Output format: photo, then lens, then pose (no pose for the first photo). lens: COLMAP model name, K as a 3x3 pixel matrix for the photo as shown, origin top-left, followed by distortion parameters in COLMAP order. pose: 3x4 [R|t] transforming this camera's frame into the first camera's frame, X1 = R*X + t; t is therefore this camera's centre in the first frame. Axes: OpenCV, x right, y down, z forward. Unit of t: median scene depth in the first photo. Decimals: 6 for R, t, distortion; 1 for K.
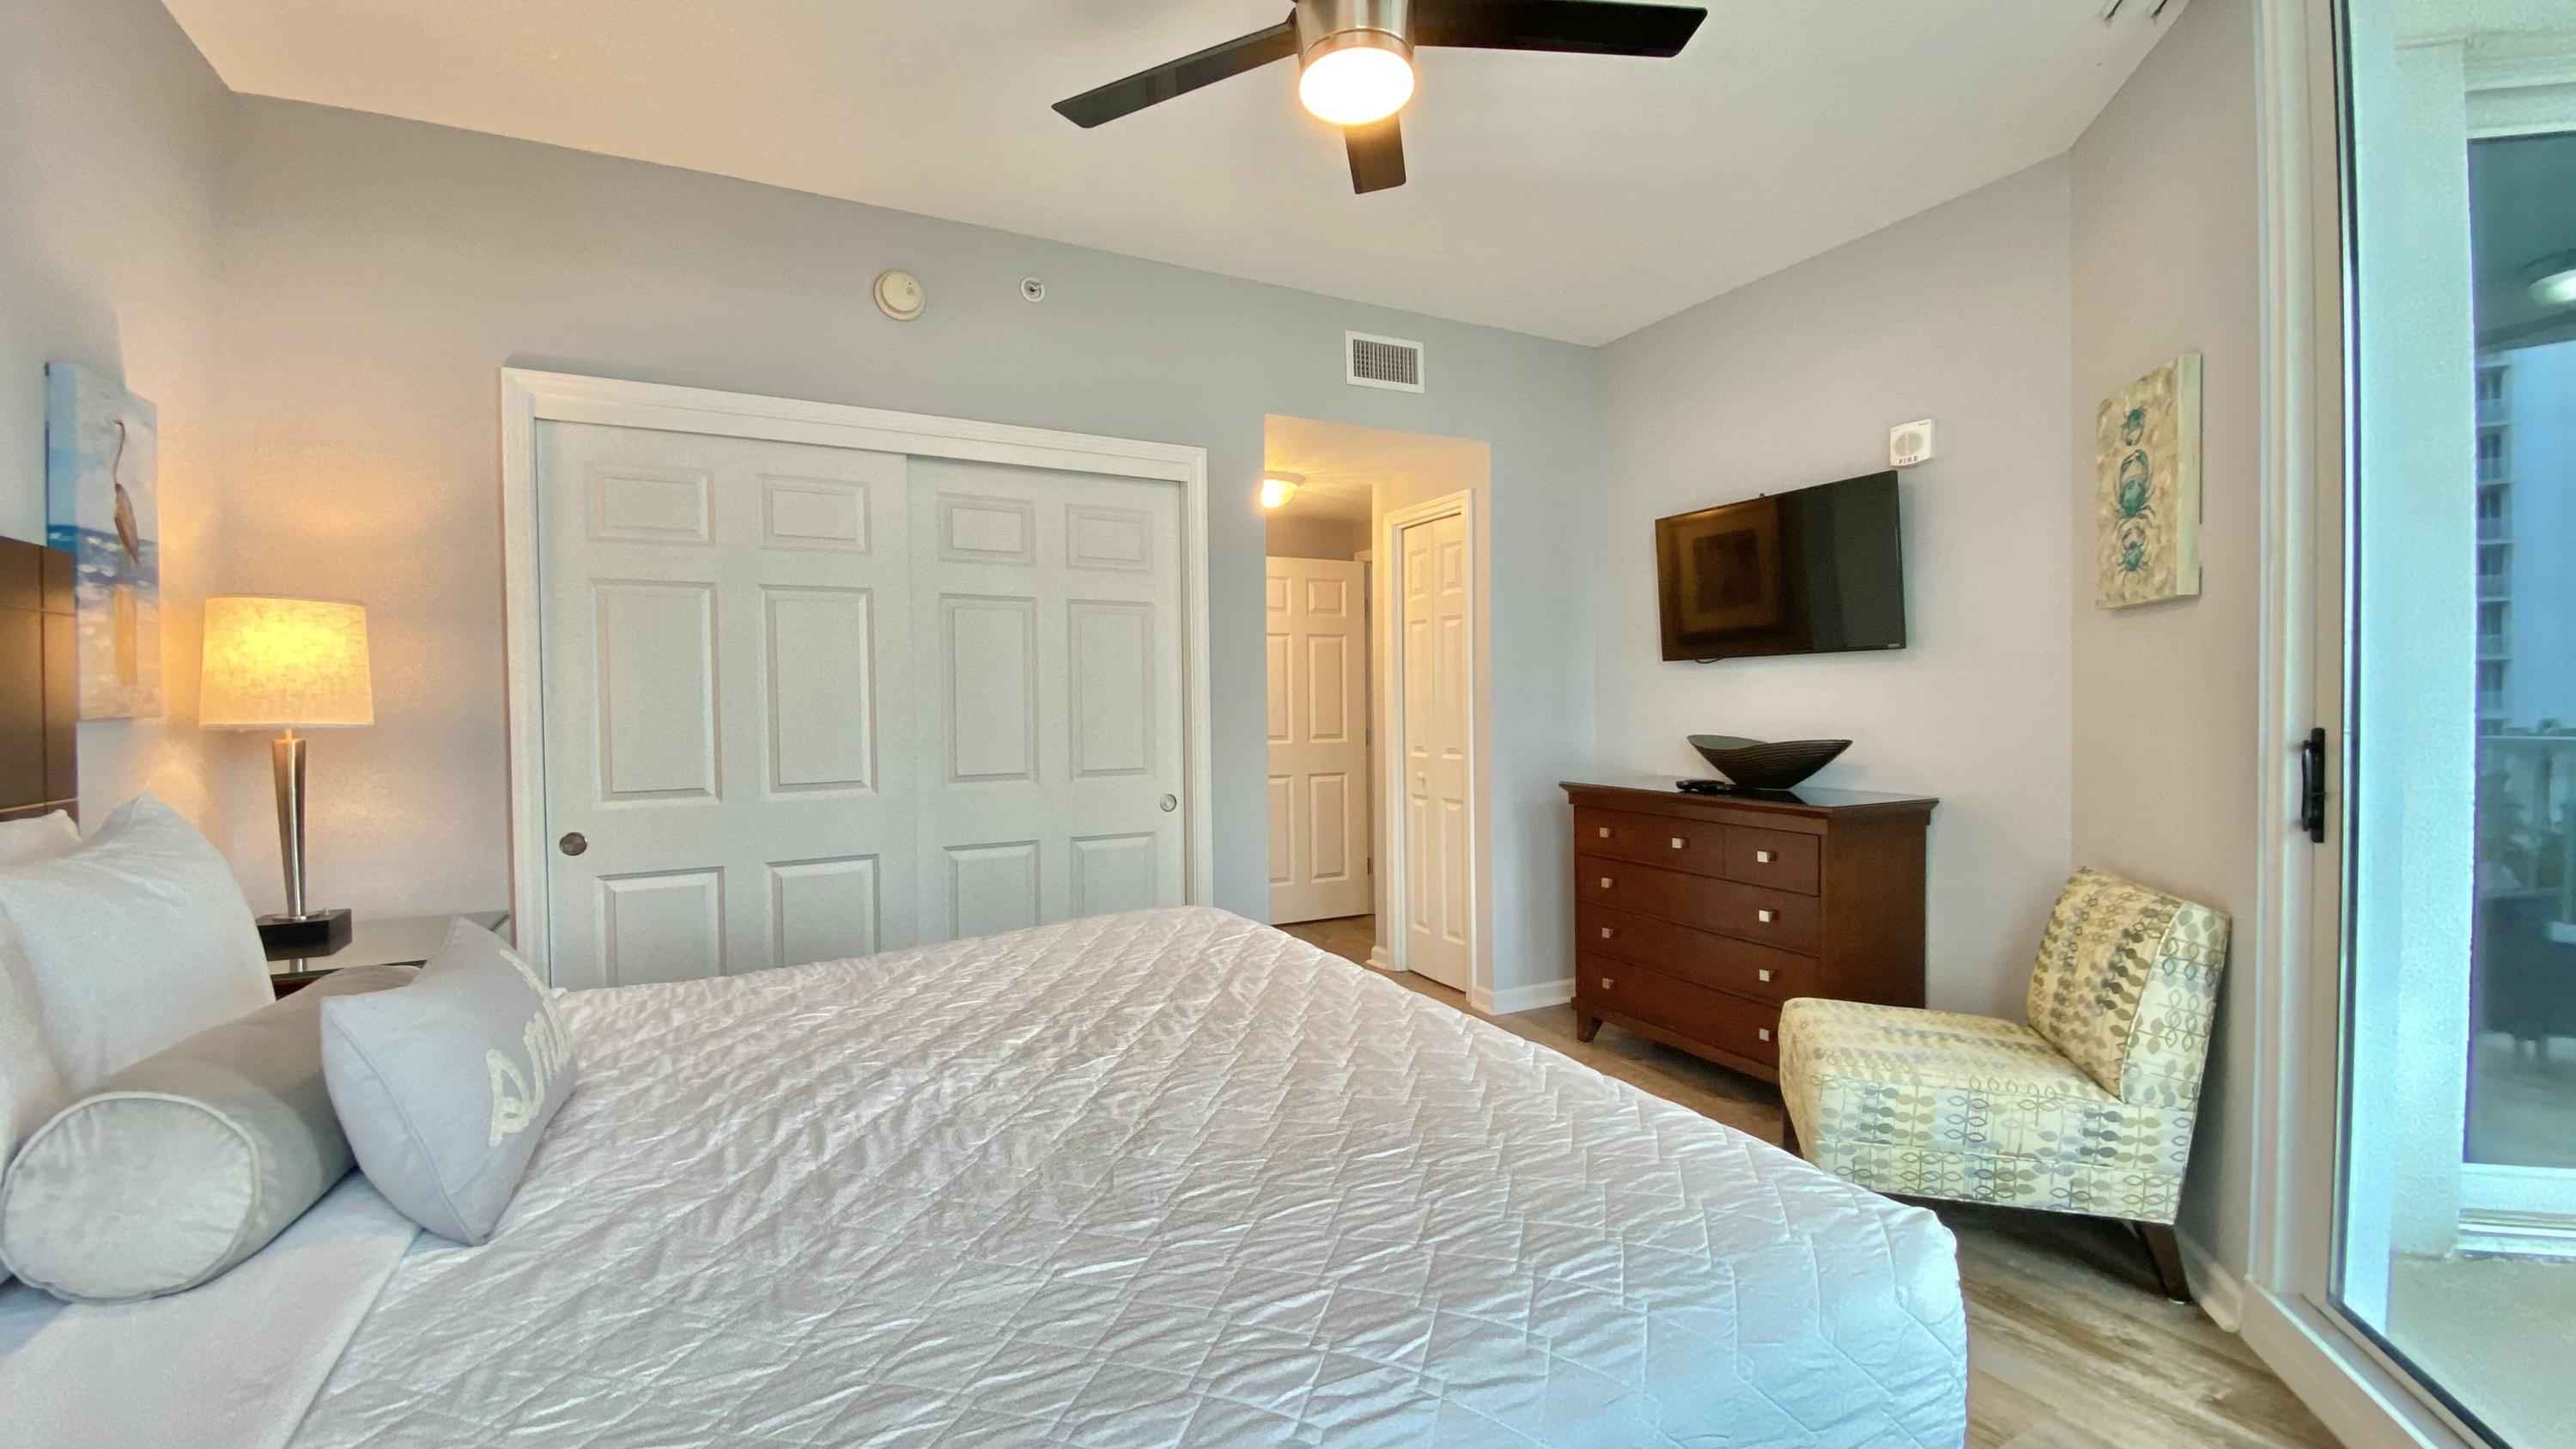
lens RADIAL K [[1047.3, 0, 1284.7], [0, 1047.3, 720.0], [0, 0, 1]] dist [0.018980, -0.021441]
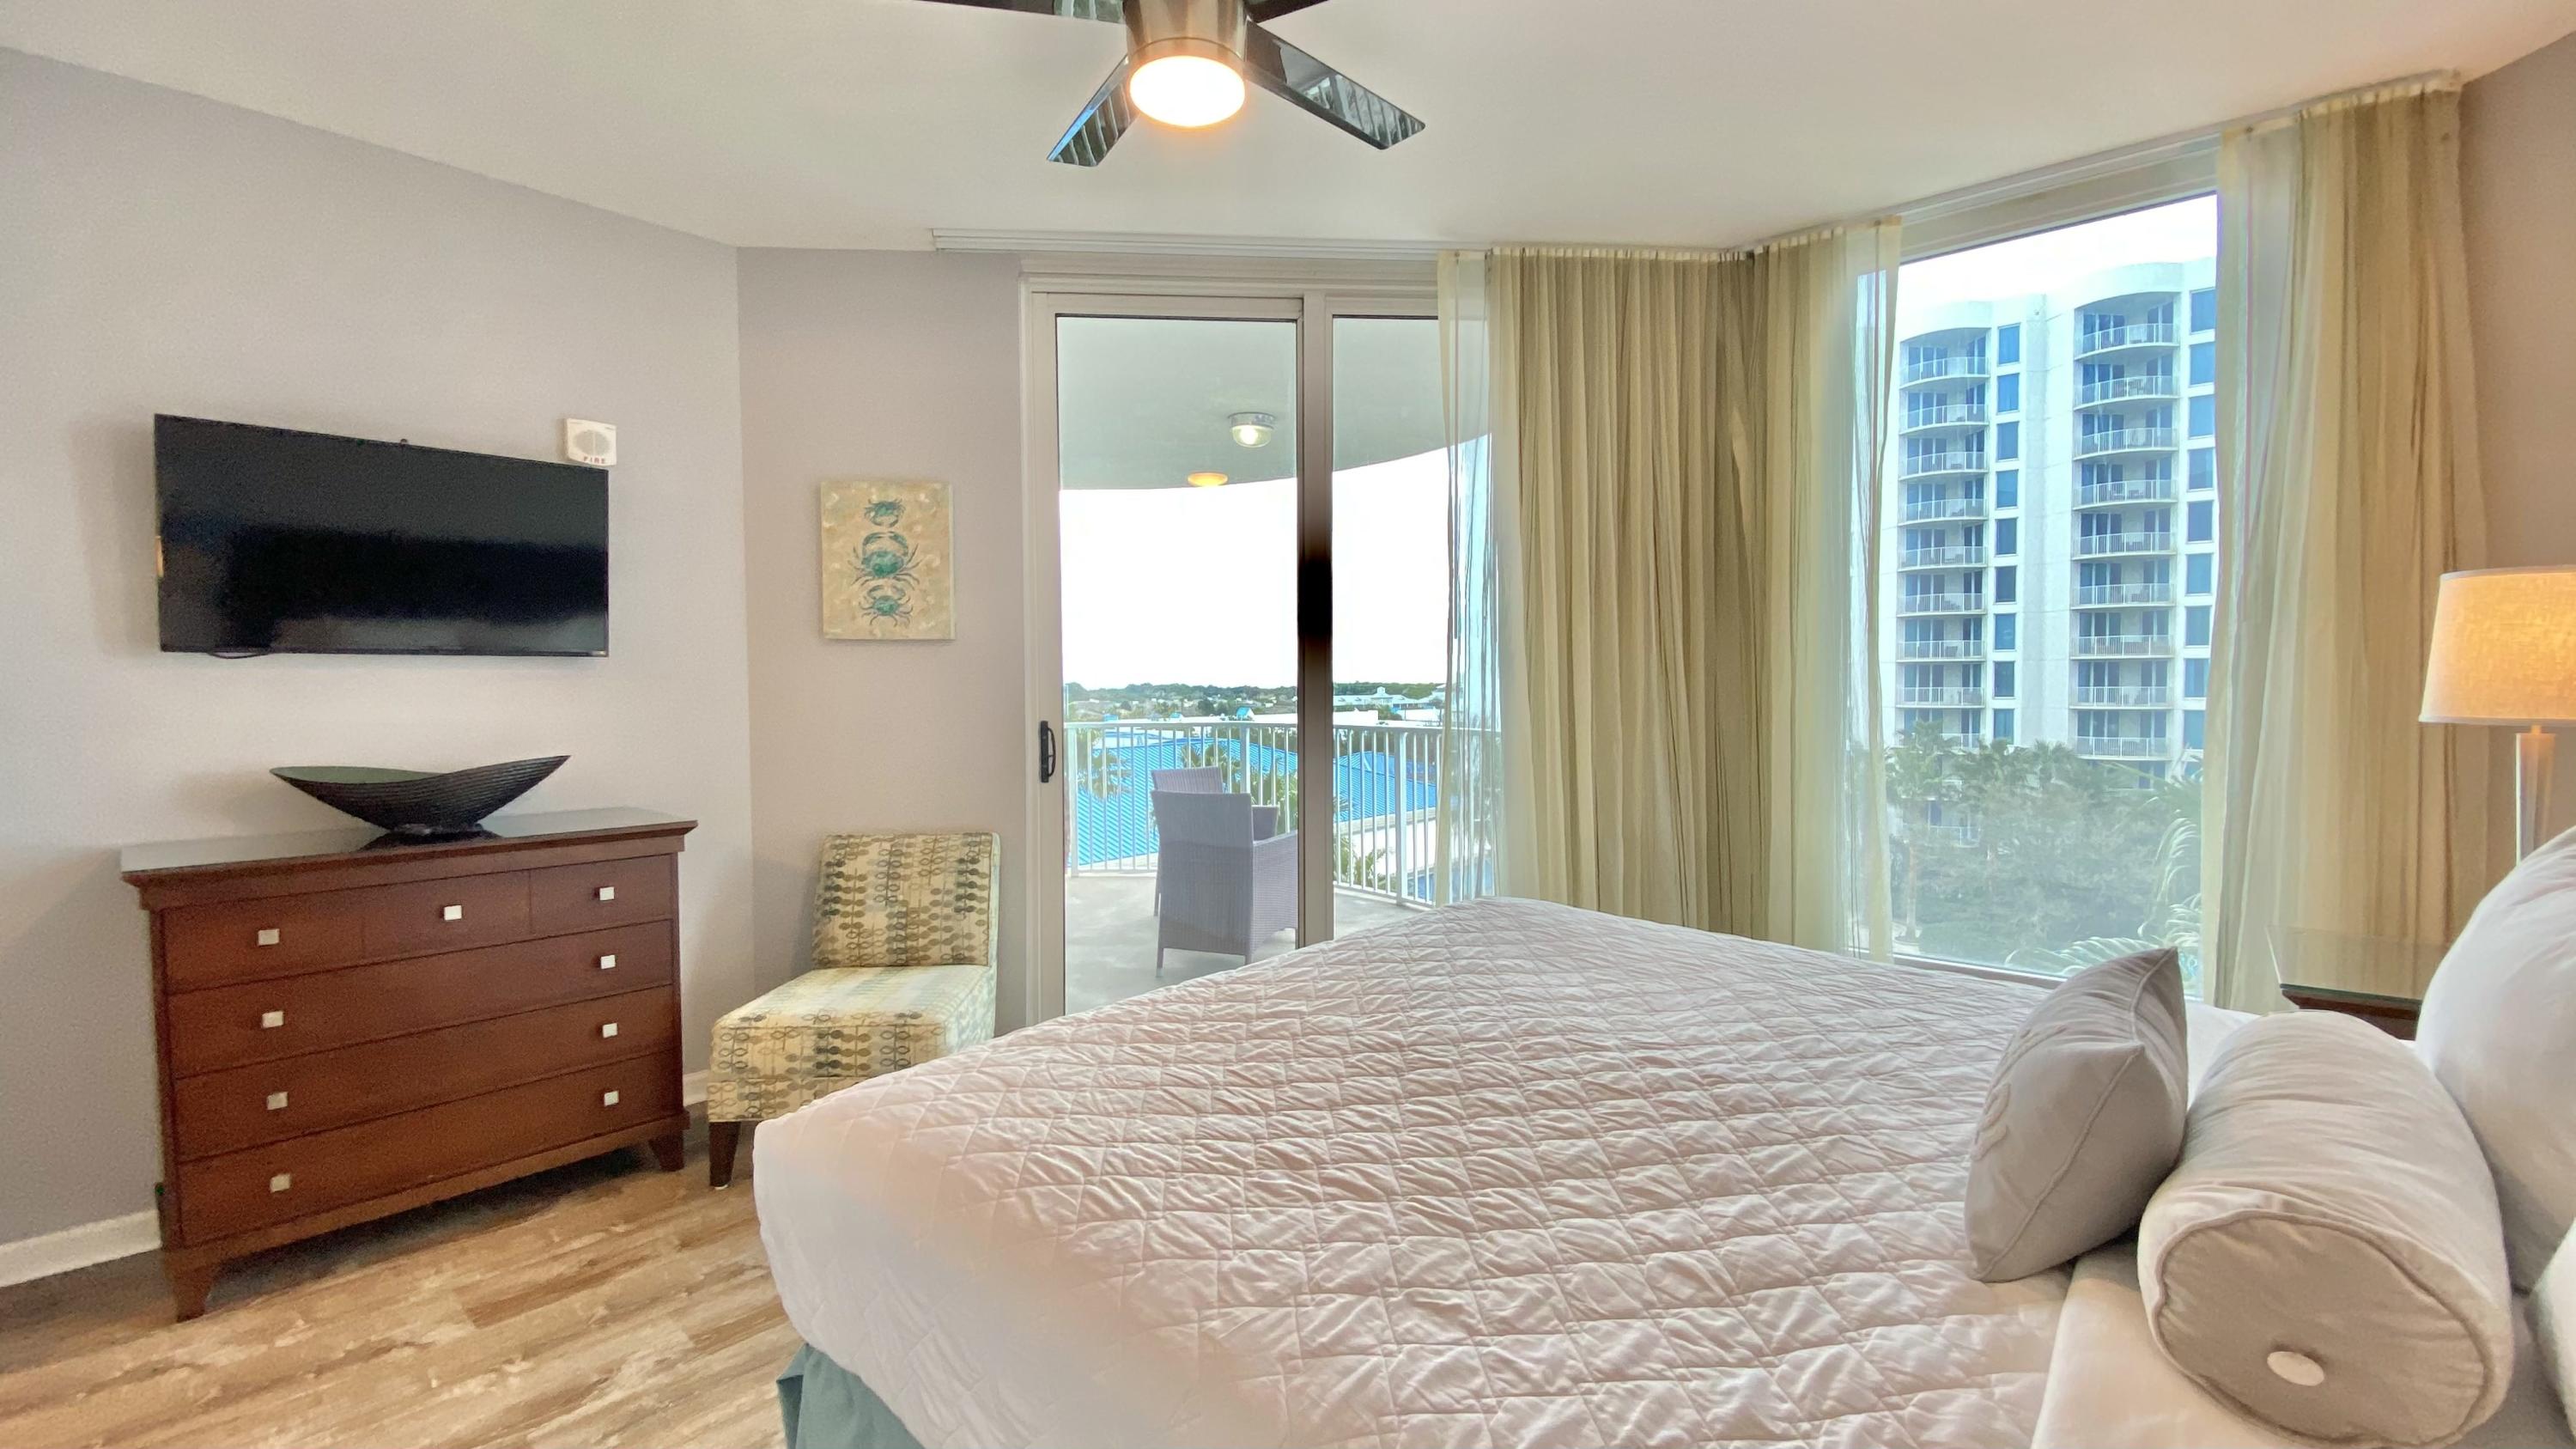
lens RADIAL K [[1047.3, 0, 1284.7], [0, 1047.3, 720.0], [0, 0, 1]] dist [0.018980, -0.021441]
pose [[-0.363616, -0.020973, 0.931313, -0.536897], [0.025170, 0.999160, 0.032328, -0.025696], [-0.931209, 0.035196, -0.362783, 0.774005]]
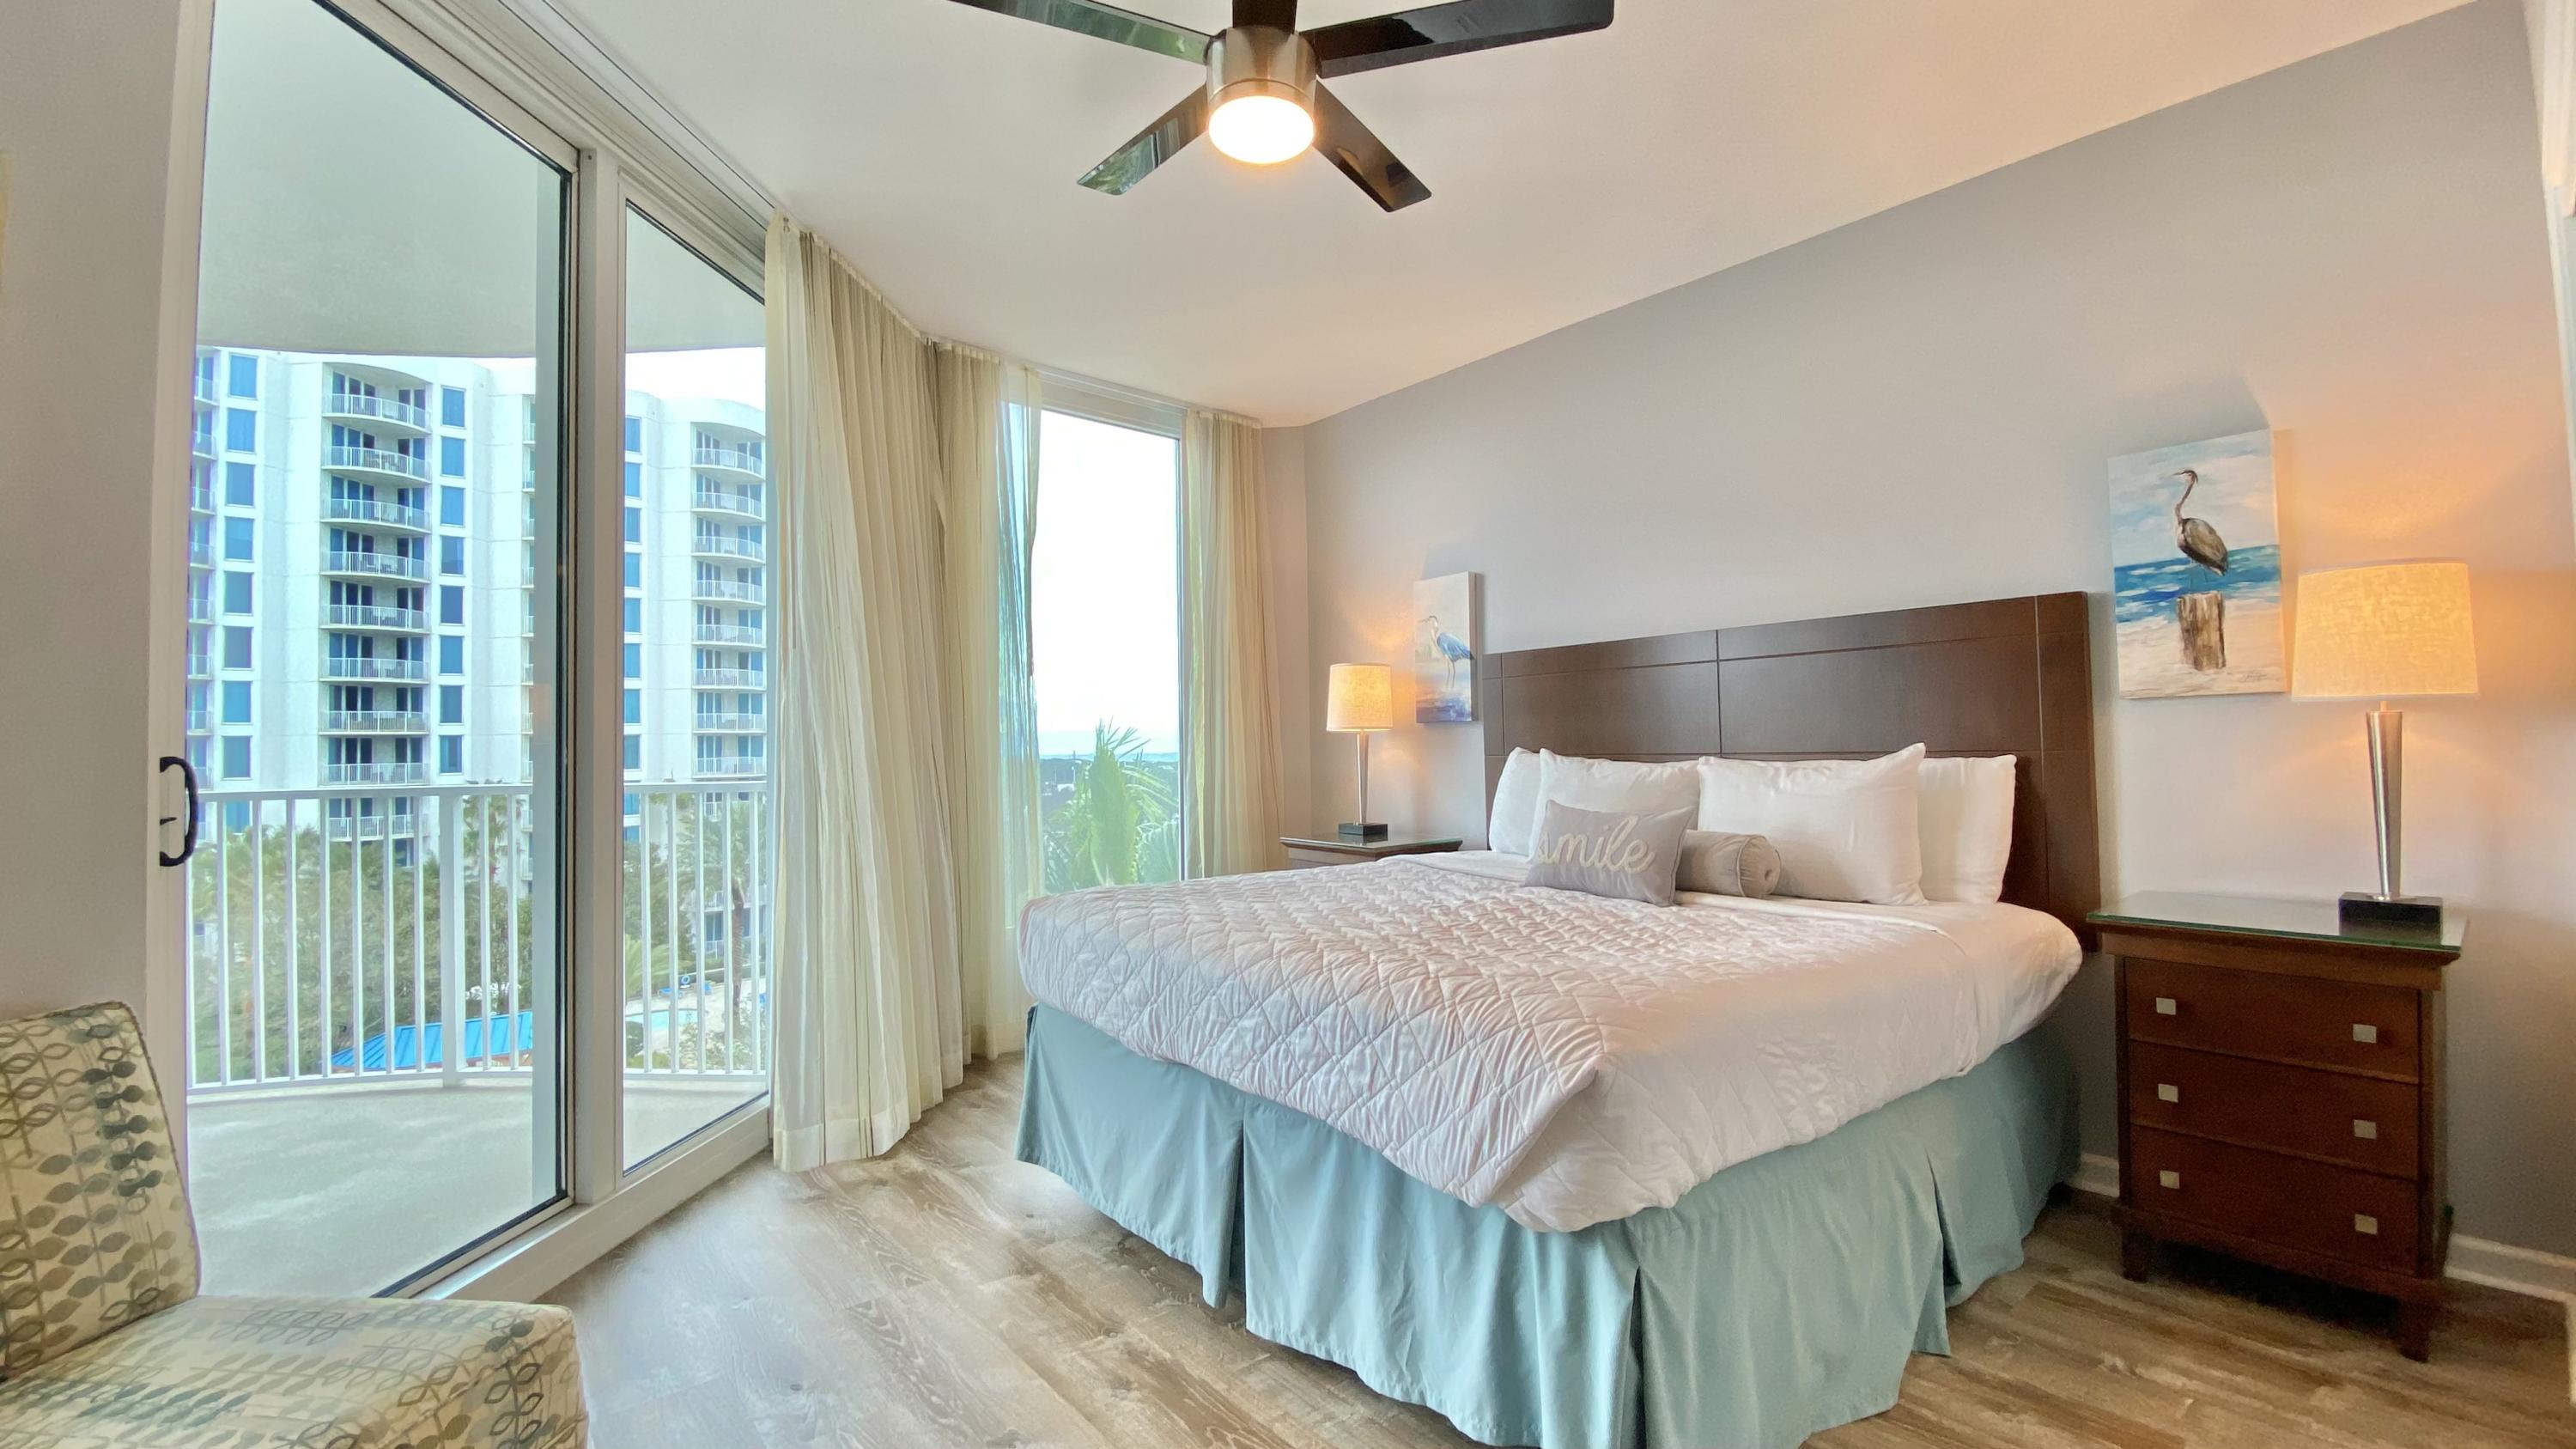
lens RADIAL K [[1047.3, 0, 1284.7], [0, 1047.3, 720.0], [0, 0, 1]] dist [0.018980, -0.021441]
pose [[-0.975608, 0.016617, -0.218889, 0.170410], [0.018364, 0.999814, -0.005950, 0.005930], [0.218749, -0.009824, -0.975732, 1.223681]]
